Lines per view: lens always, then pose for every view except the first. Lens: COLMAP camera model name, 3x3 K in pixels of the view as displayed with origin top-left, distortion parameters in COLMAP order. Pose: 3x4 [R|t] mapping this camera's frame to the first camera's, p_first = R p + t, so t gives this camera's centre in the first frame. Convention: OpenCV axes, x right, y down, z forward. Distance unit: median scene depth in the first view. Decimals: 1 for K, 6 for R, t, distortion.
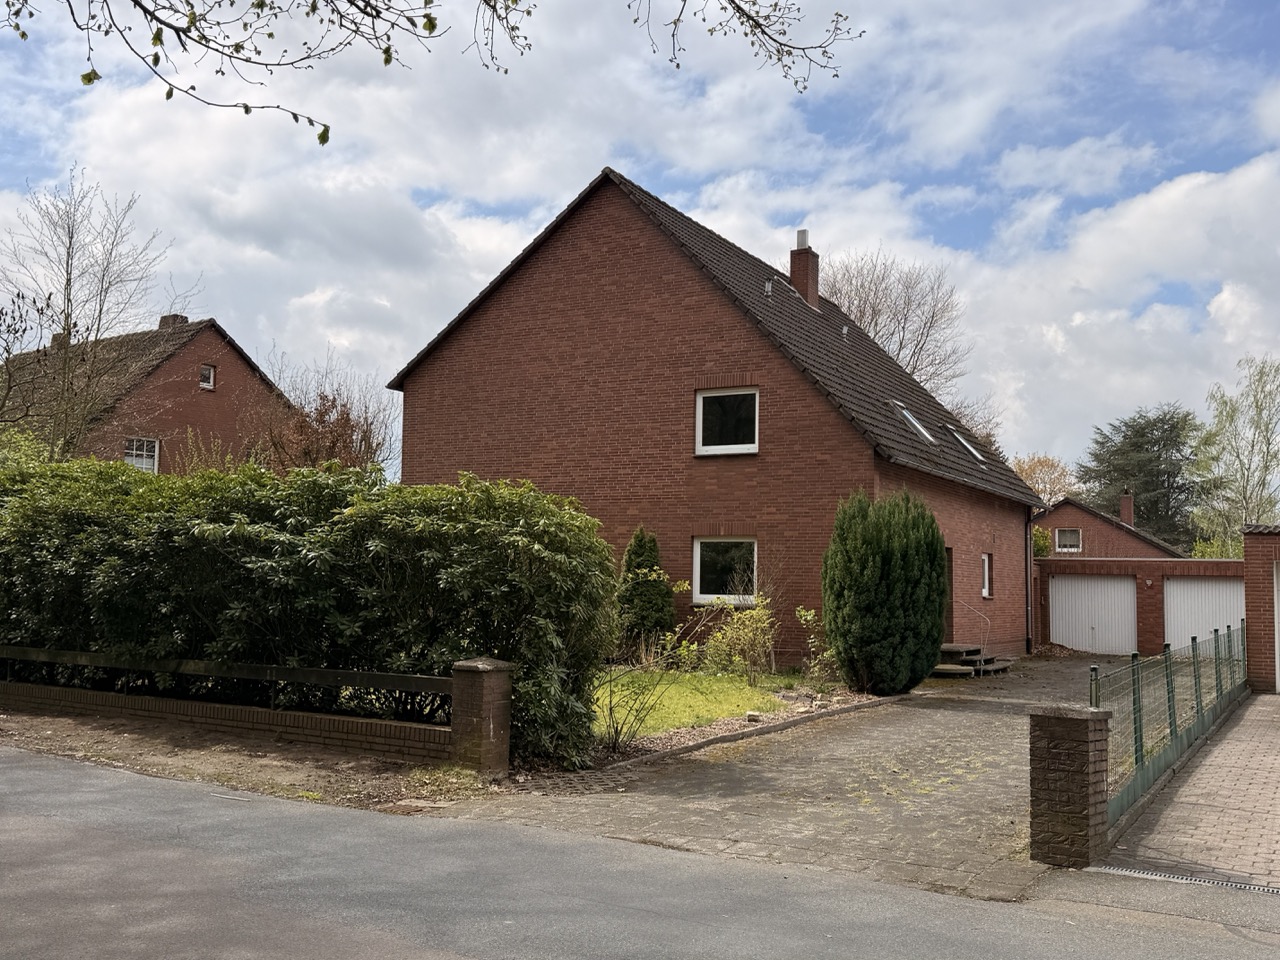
lens RADIAL K [[1285.9, 0, 641.1], [0, 1285.9, 478.9], [0, 0, 1]] dist [0.005118, 0.000000]
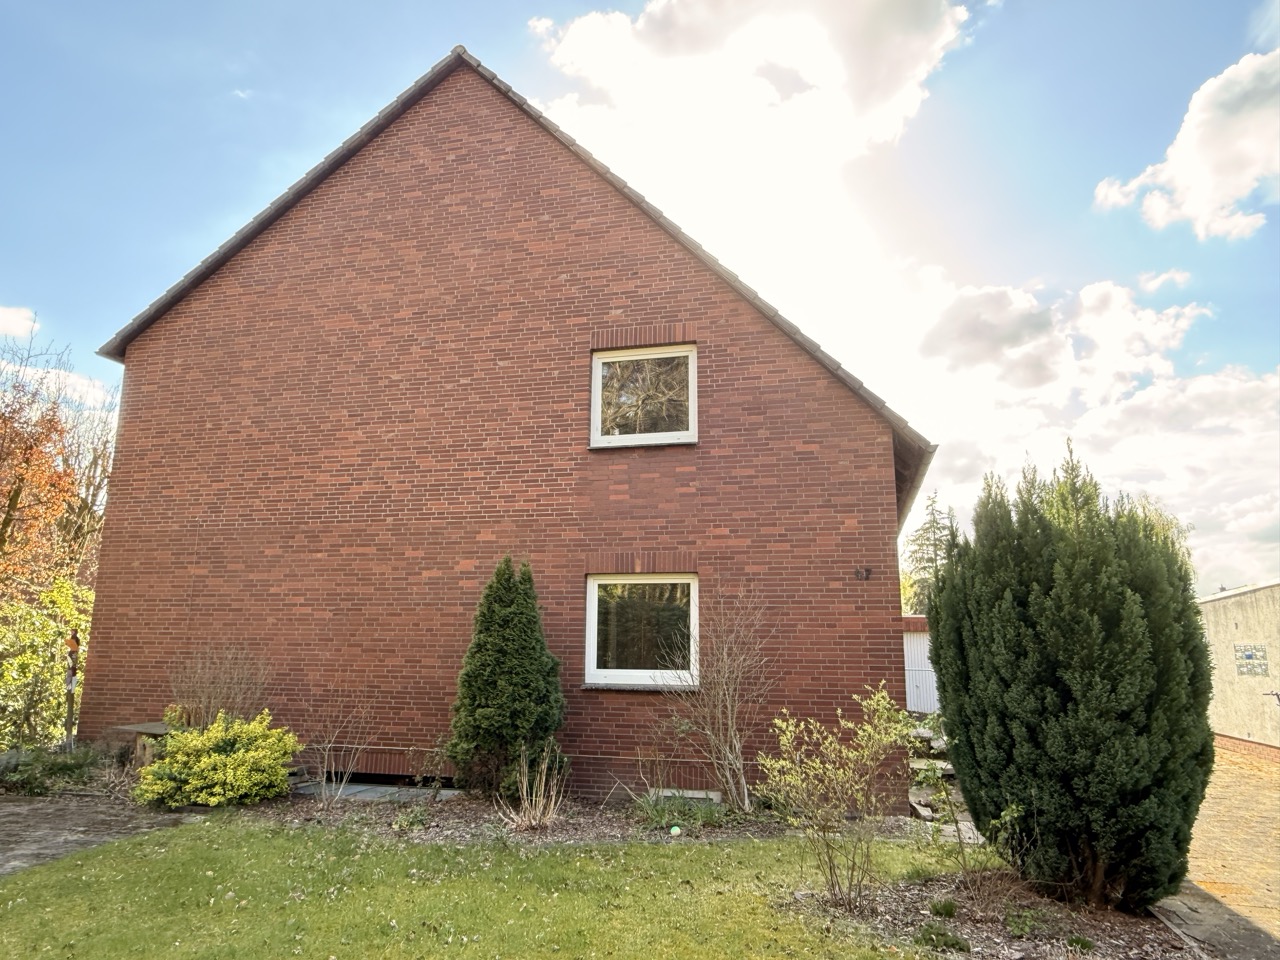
lens RADIAL K [[835.4, 0, 633.6], [0, 835.4, 484.1], [0, 0, 1]] dist [-0.002605, -0.000062]
pose [[0.964914, 0.041688, 0.259236, -0.043676], [-0.013346, 0.993826, -0.110142, 0.043744], [-0.262227, 0.102818, 0.959513, 0.579866]]
